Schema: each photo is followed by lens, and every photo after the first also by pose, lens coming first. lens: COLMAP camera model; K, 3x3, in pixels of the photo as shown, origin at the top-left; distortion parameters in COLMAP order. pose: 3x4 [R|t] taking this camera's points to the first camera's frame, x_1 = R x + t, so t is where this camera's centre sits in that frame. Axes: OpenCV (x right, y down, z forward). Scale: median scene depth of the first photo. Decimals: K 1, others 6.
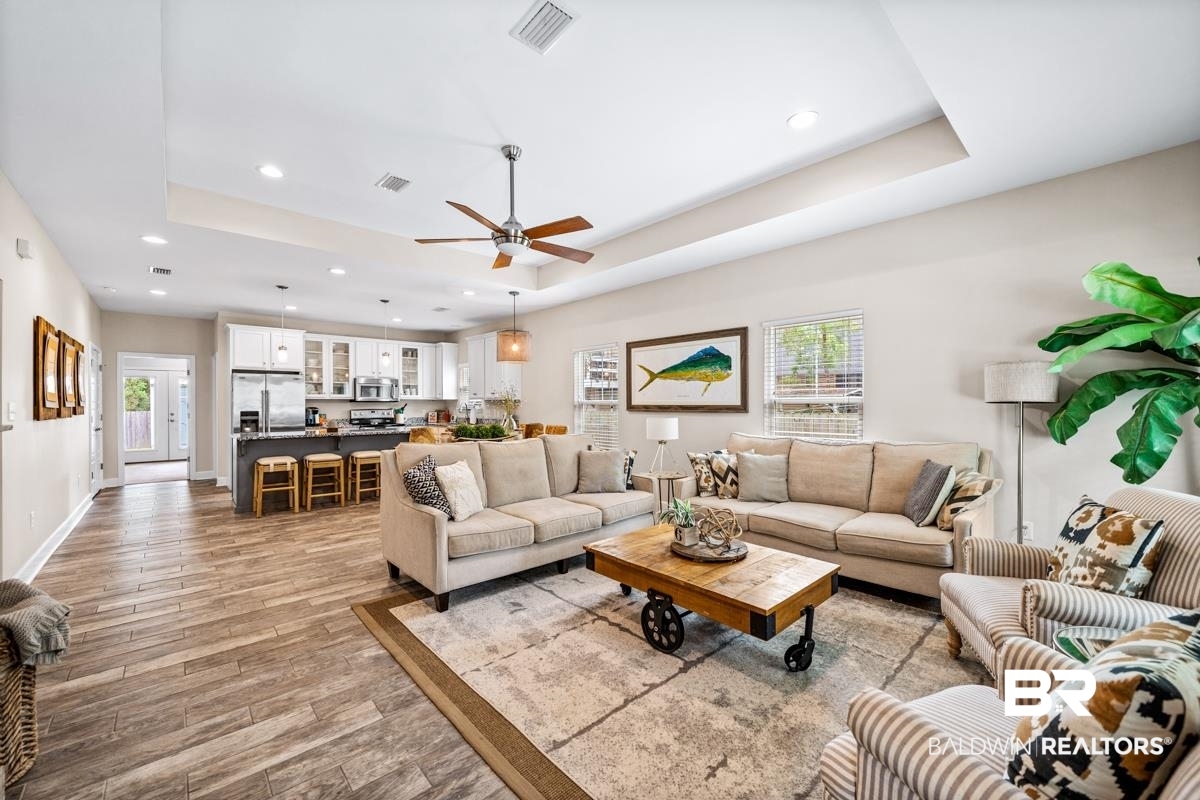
lens RADIAL K [[472.6, 0, 597.7], [0, 472.6, 406.6], [0, 0, 1]] dist [-0.001439, 0.000022]
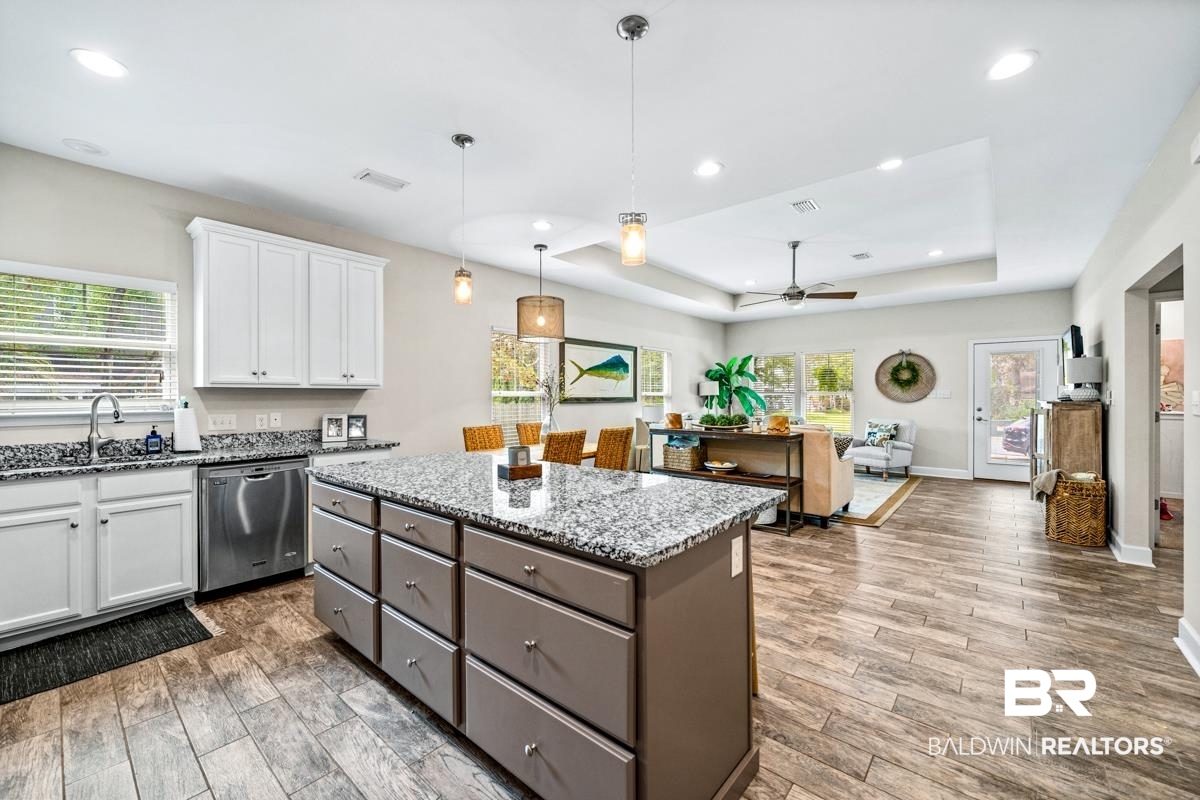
lens RADIAL K [[476.3, 0, 595.2], [0, 476.3, 399.4], [0, 0, 1]] dist [0.000345, 0.000004]
pose [[-0.123491, -0.005800, 0.992329, -1.090542], [0.009387, 0.999931, 0.007013, -0.006399], [-0.992301, 0.010181, -0.123428, 1.179387]]
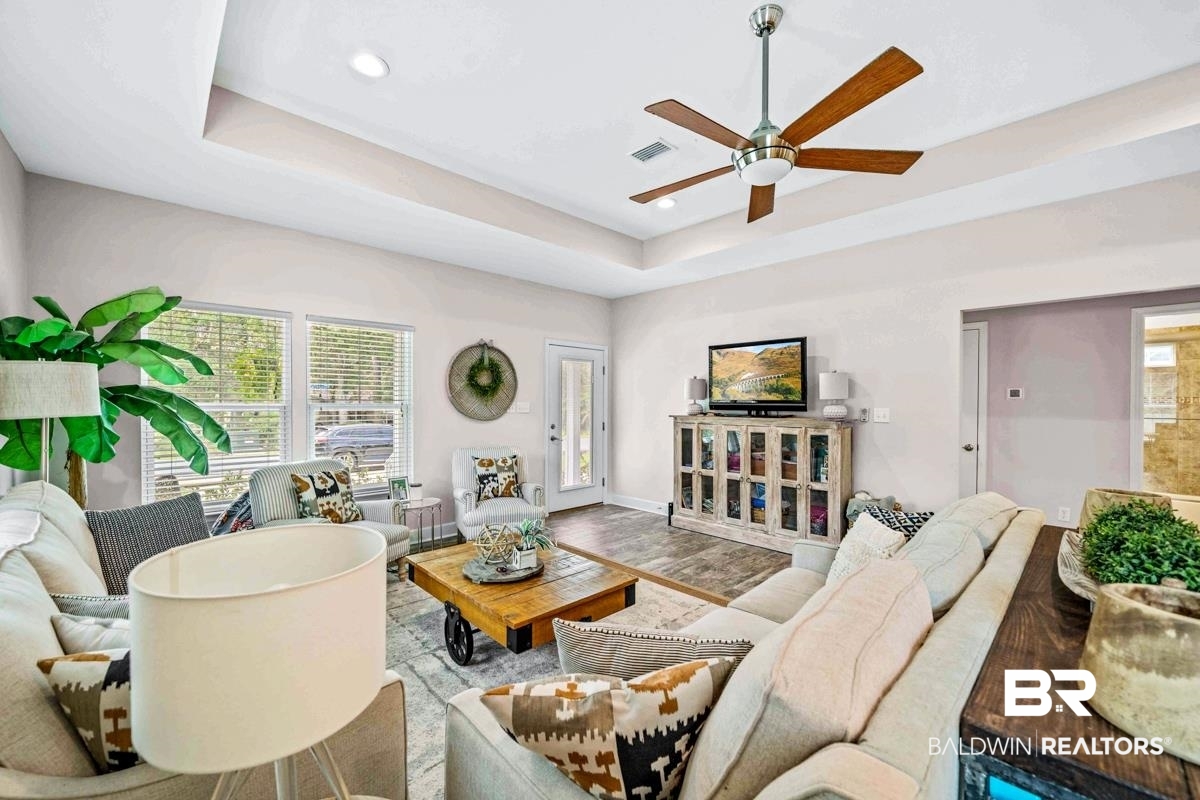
lens RADIAL K [[472.6, 0, 597.7], [0, 472.6, 406.6], [0, 0, 1]] dist [-0.001439, 0.000022]
pose [[-0.999684, 0.001206, -0.025100, 0.037155], [0.000856, 0.999902, 0.013951, -0.019311], [0.025115, 0.013925, -0.999588, 1.009407]]
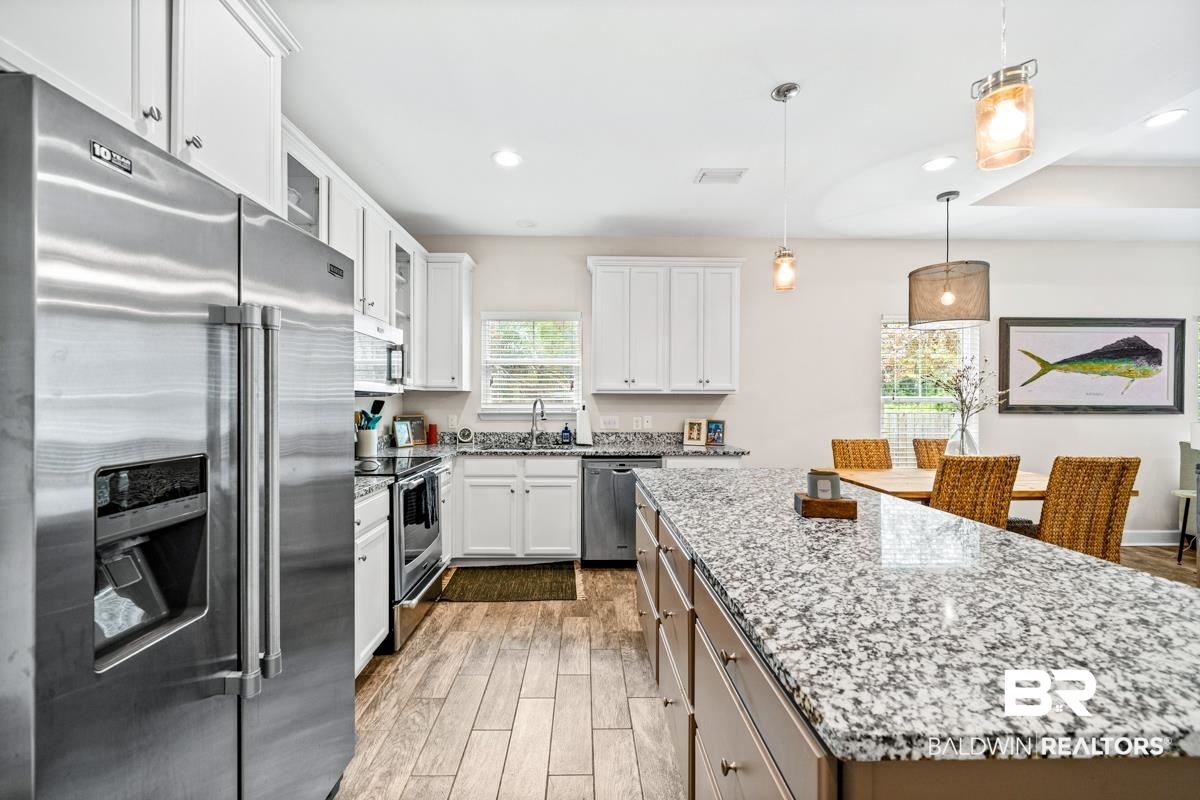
lens RADIAL K [[481.9, 0, 592.3], [0, 481.9, 402.4], [0, 0, 1]] dist [-0.002816, -0.000084]
pose [[0.661597, 0.000849, 0.749859, -0.994505], [0.000472, 0.999999, -0.001550, -0.007049], [-0.749860, 0.001379, 0.661595, 1.099595]]
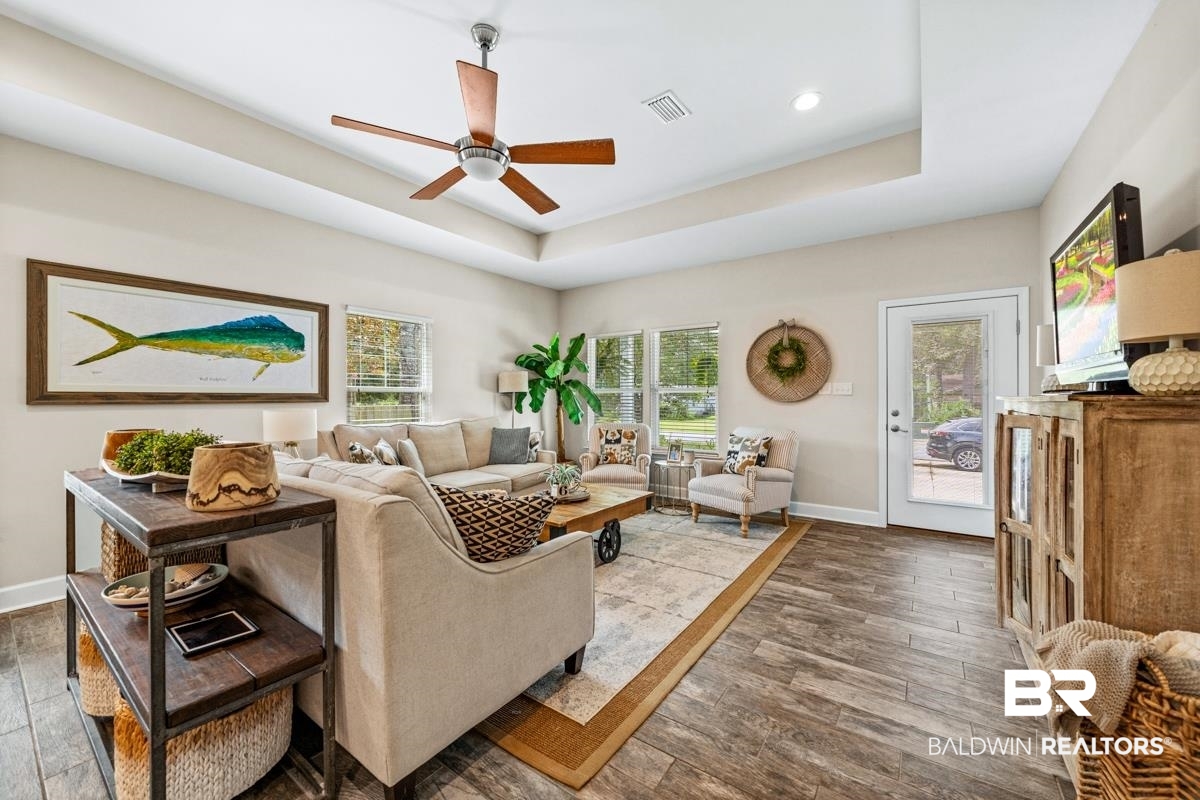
lens RADIAL K [[456.5, 0, 600.0], [0, 456.5, 400.0], [0, 0, 1]] dist [-0.002340, -0.000165]
pose [[-0.209937, -0.002000, 0.977713, -0.556378], [0.010022, 0.999941, 0.004197, 0.009661], [-0.977664, 0.010680, -0.209905, 0.604386]]
